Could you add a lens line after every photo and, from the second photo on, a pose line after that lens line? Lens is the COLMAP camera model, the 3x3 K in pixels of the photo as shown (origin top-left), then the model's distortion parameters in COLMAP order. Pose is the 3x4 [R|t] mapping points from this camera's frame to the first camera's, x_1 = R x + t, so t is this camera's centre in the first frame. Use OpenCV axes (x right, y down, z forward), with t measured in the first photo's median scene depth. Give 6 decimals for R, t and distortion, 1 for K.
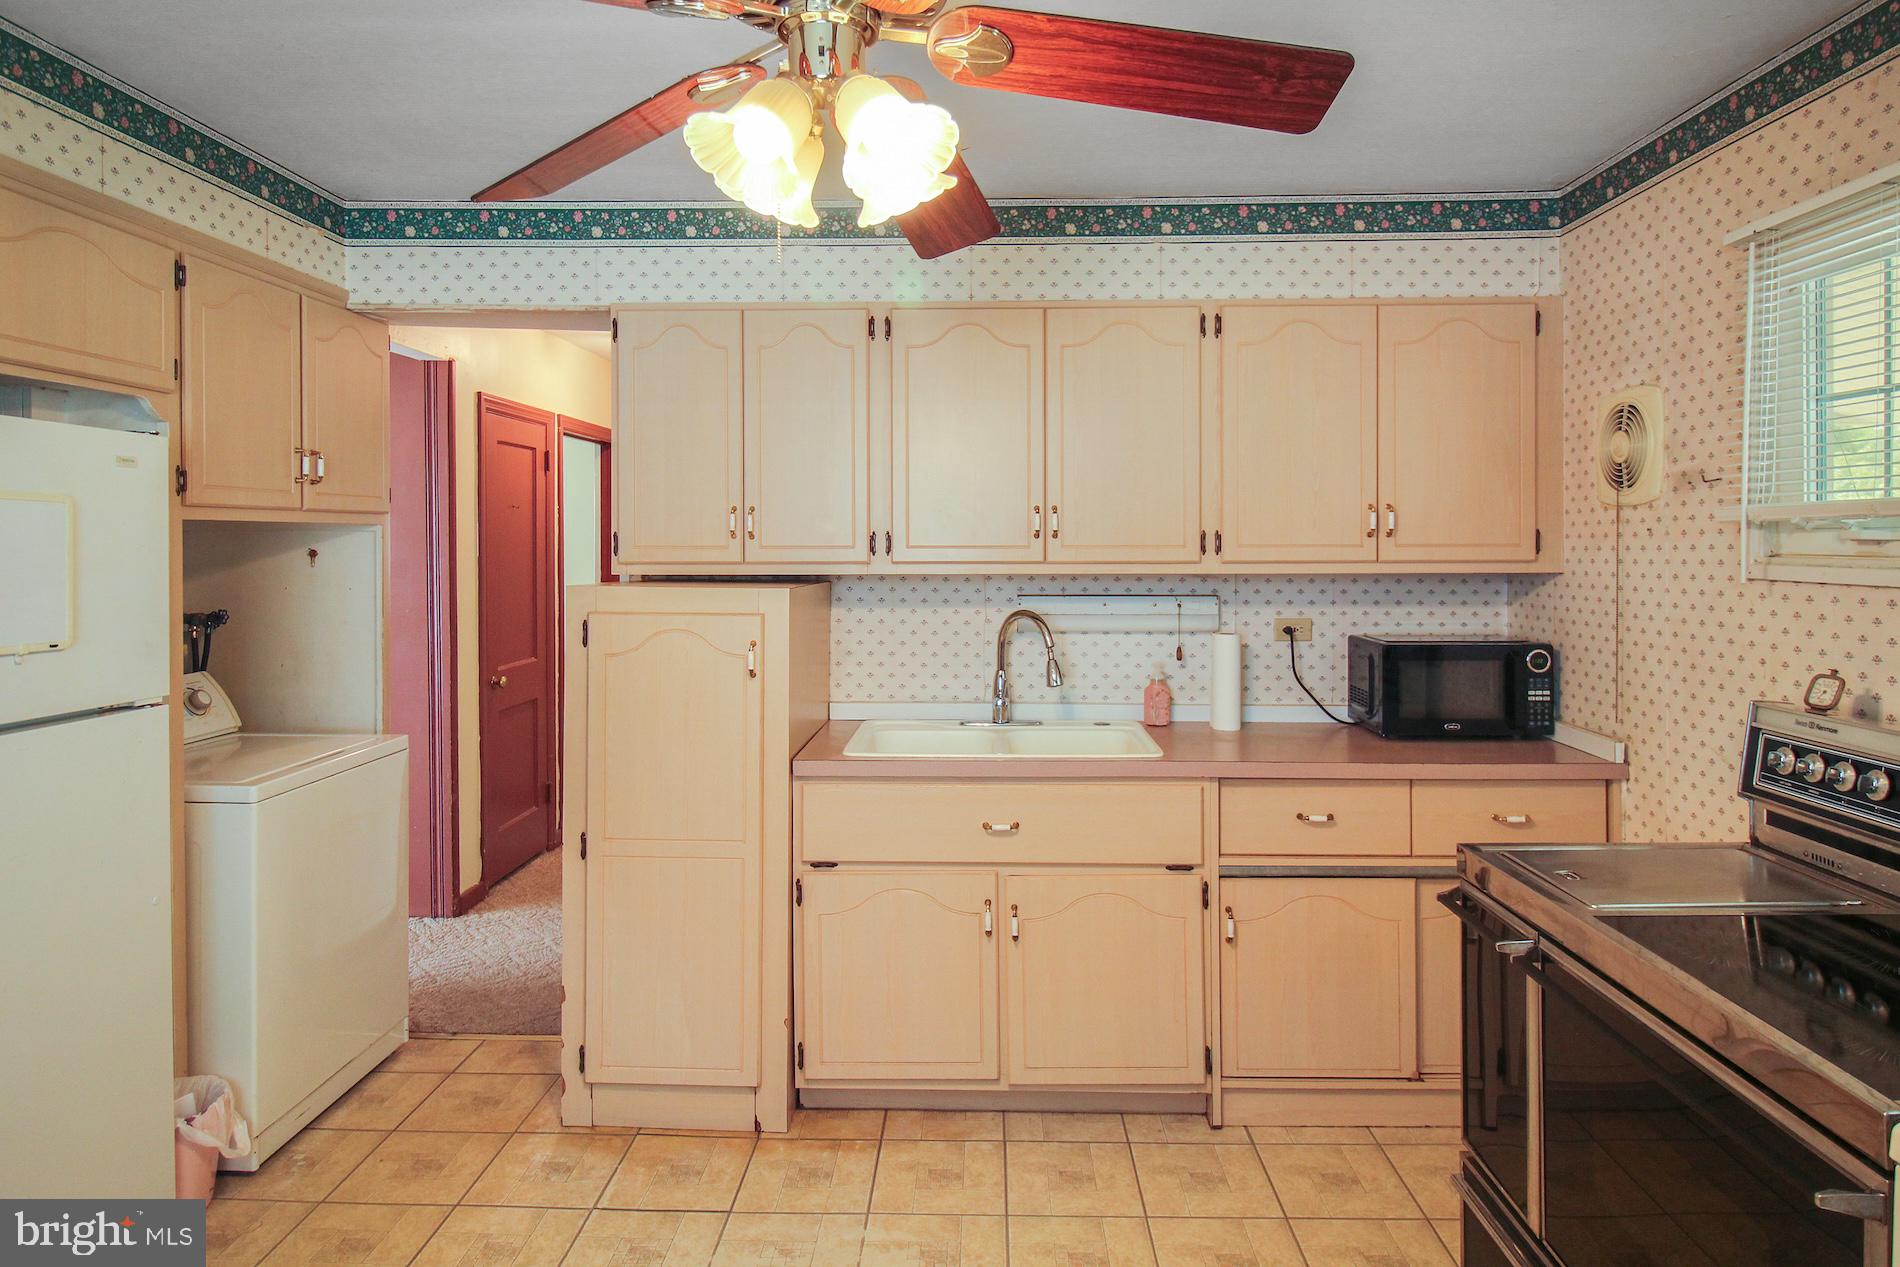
lens RADIAL K [[1115.8, 0, 952.2], [0, 1115.8, 550.4], [0, 0, 1]] dist [0.007411, -0.014337]
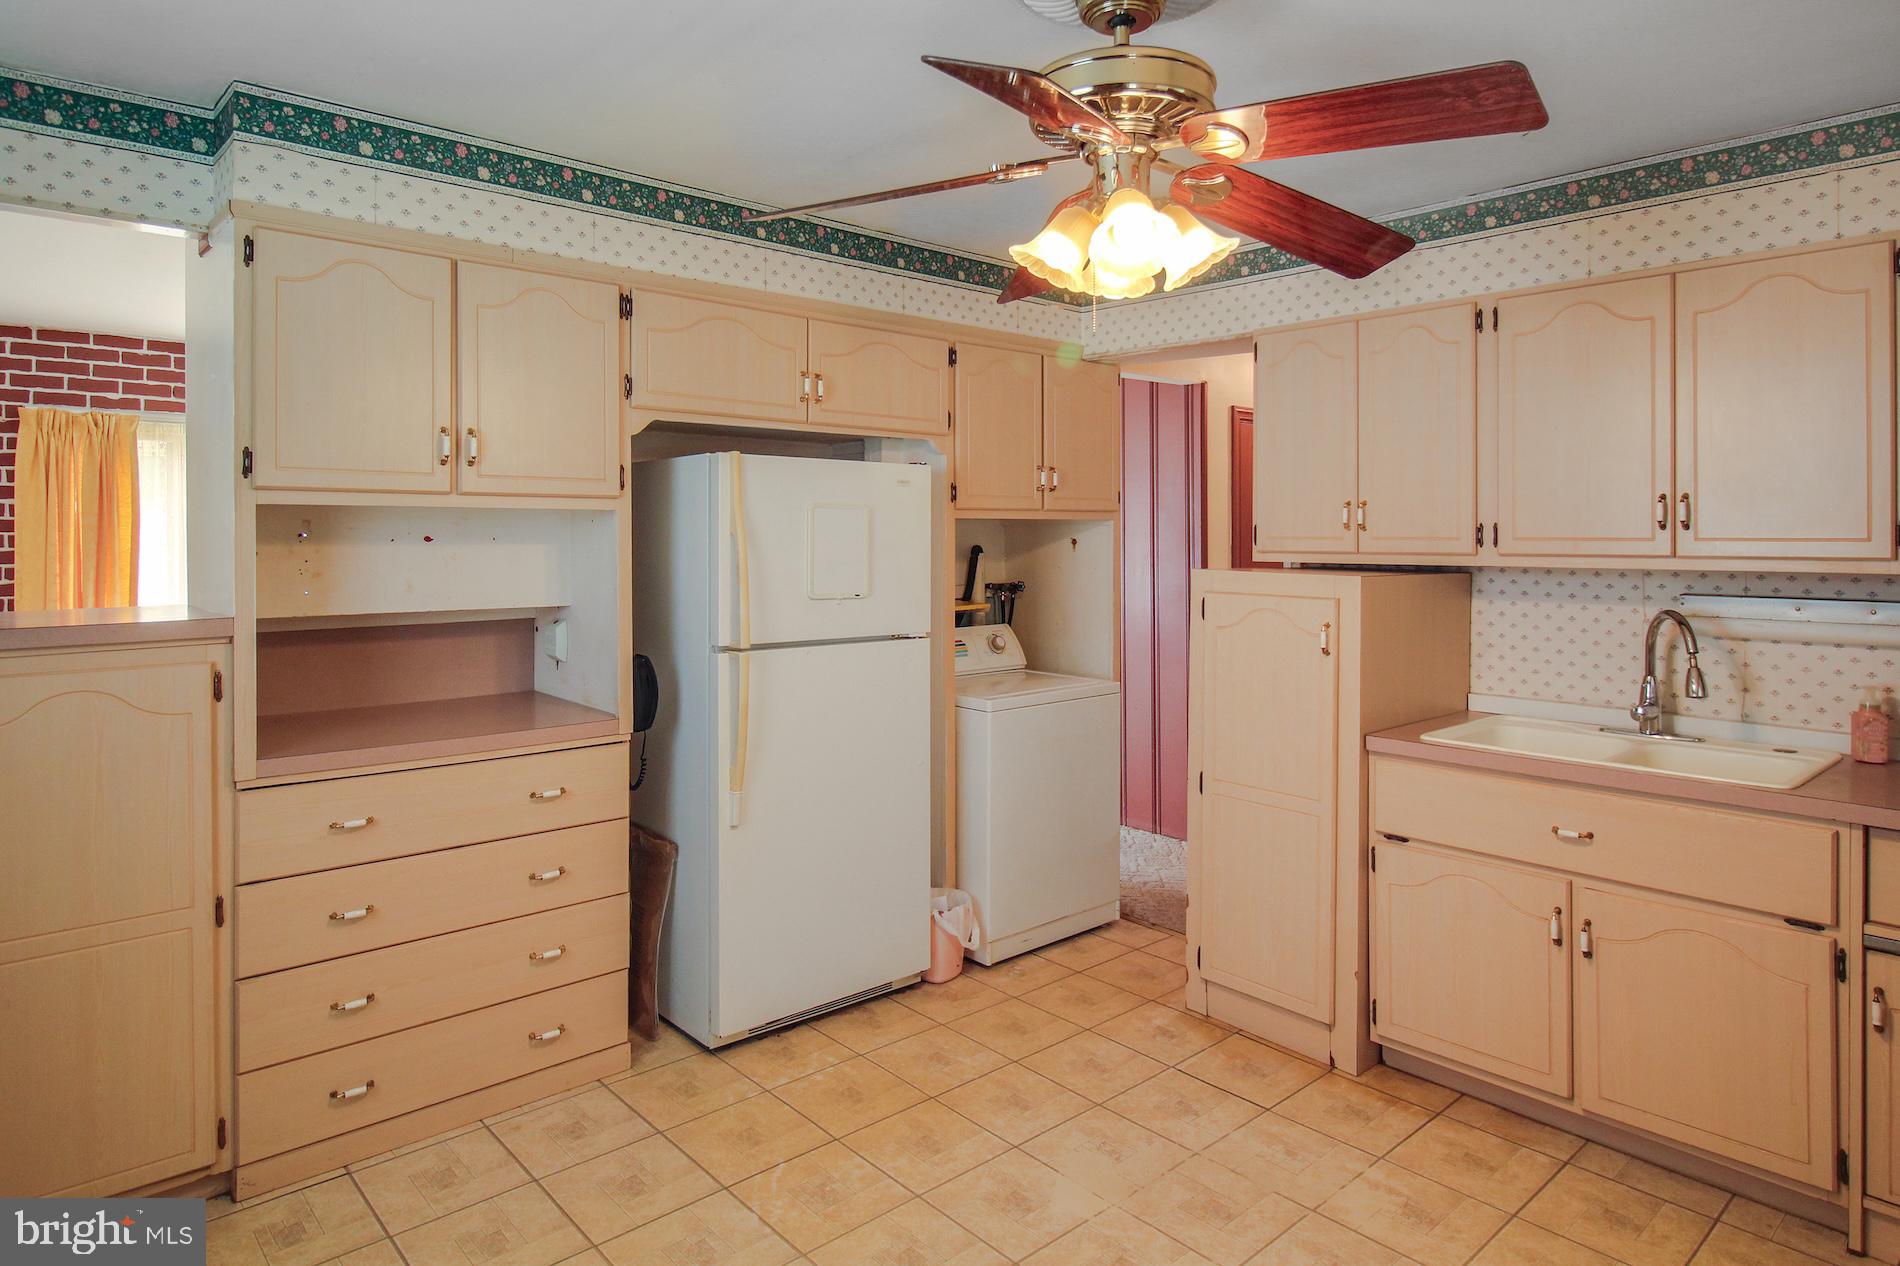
lens RADIAL K [[1113.8, 0, 955.2], [0, 1113.8, 532.7], [0, 0, 1]] dist [-0.001255, -0.005139]
pose [[0.690117, 0.000864, -0.723697, 0.361392], [-0.006238, 0.999969, -0.004755, -0.000770], [0.723671, 0.007796, 0.690101, -0.035069]]
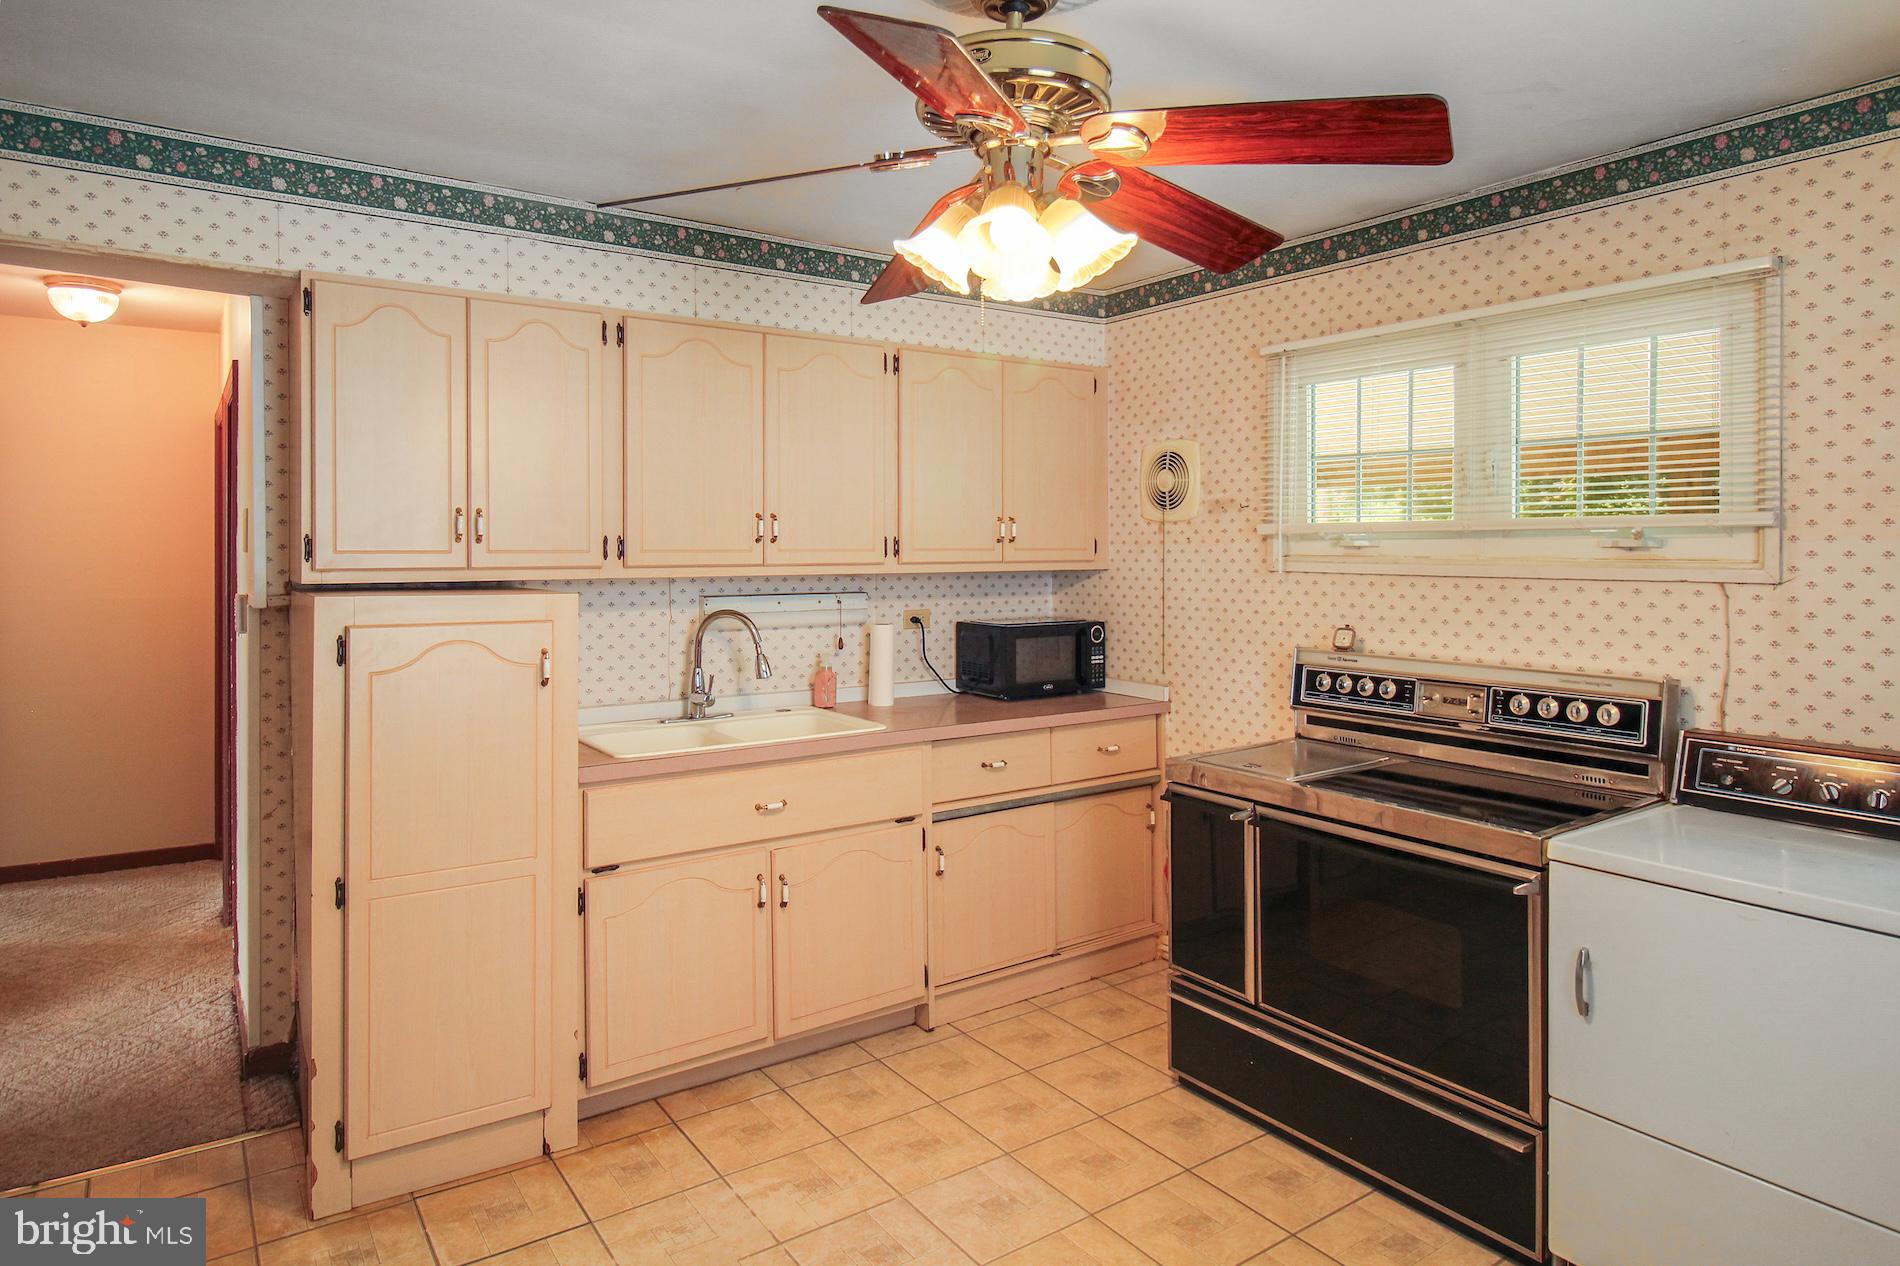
lens RADIAL K [[1122.1, 0, 941.5], [0, 1122.1, 547.5], [0, 0, 1]] dist [-0.002793, -0.003799]
pose [[0.805302, 0.000290, 0.592865, -0.469193], [0.002657, 0.999988, -0.004098, -0.001553], [-0.592859, 0.004875, 0.805291, 0.010779]]
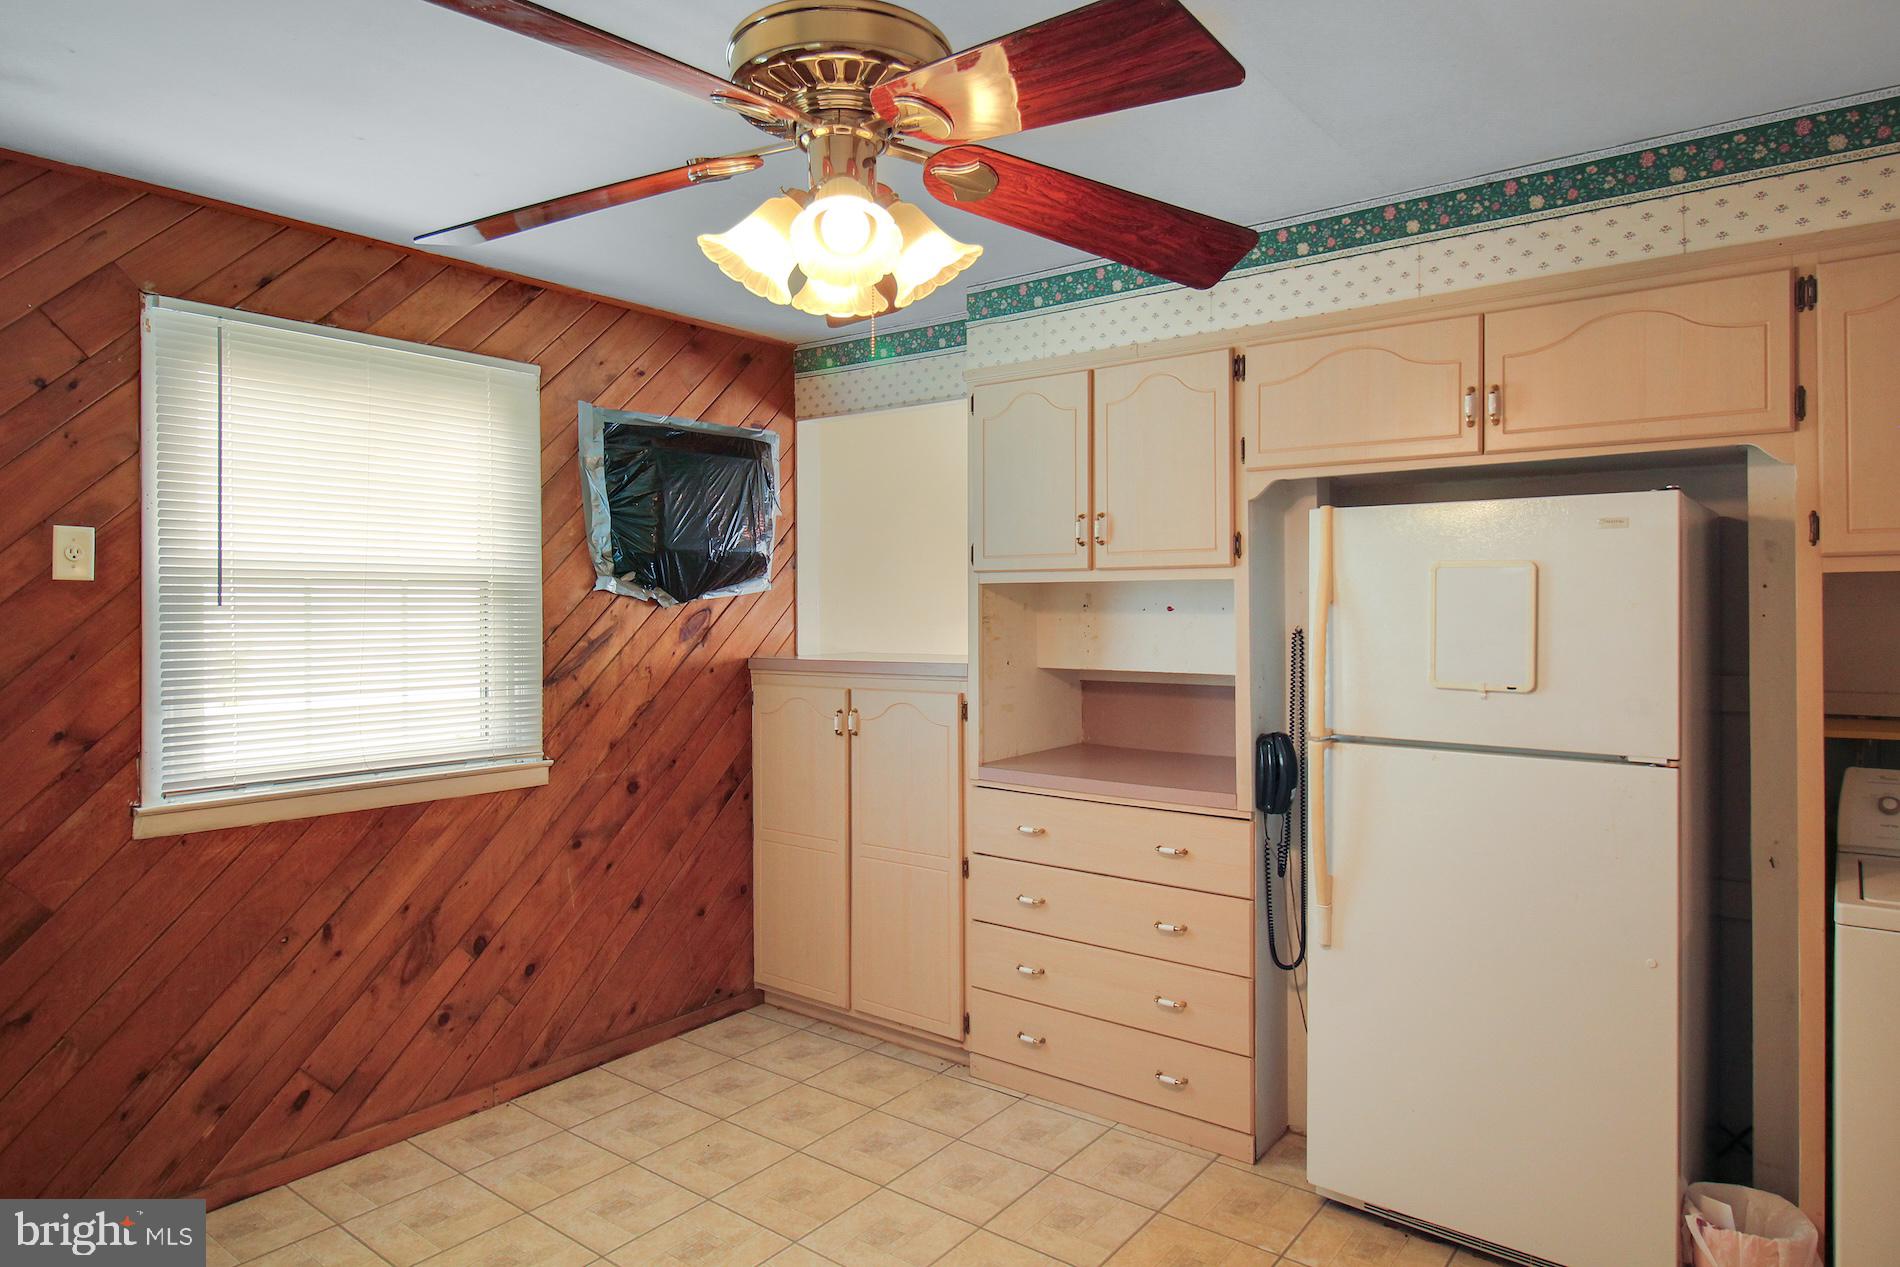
lens RADIAL K [[1148.6, 0, 903.1], [0, 1148.6, 601.0], [0, 0, 1]] dist [0.000916, -0.003809]
pose [[-0.612286, -0.002521, -0.790632, 0.400478], [-0.001840, 0.999997, -0.001764, -0.002524], [0.790634, 0.000374, -0.612289, 0.885046]]
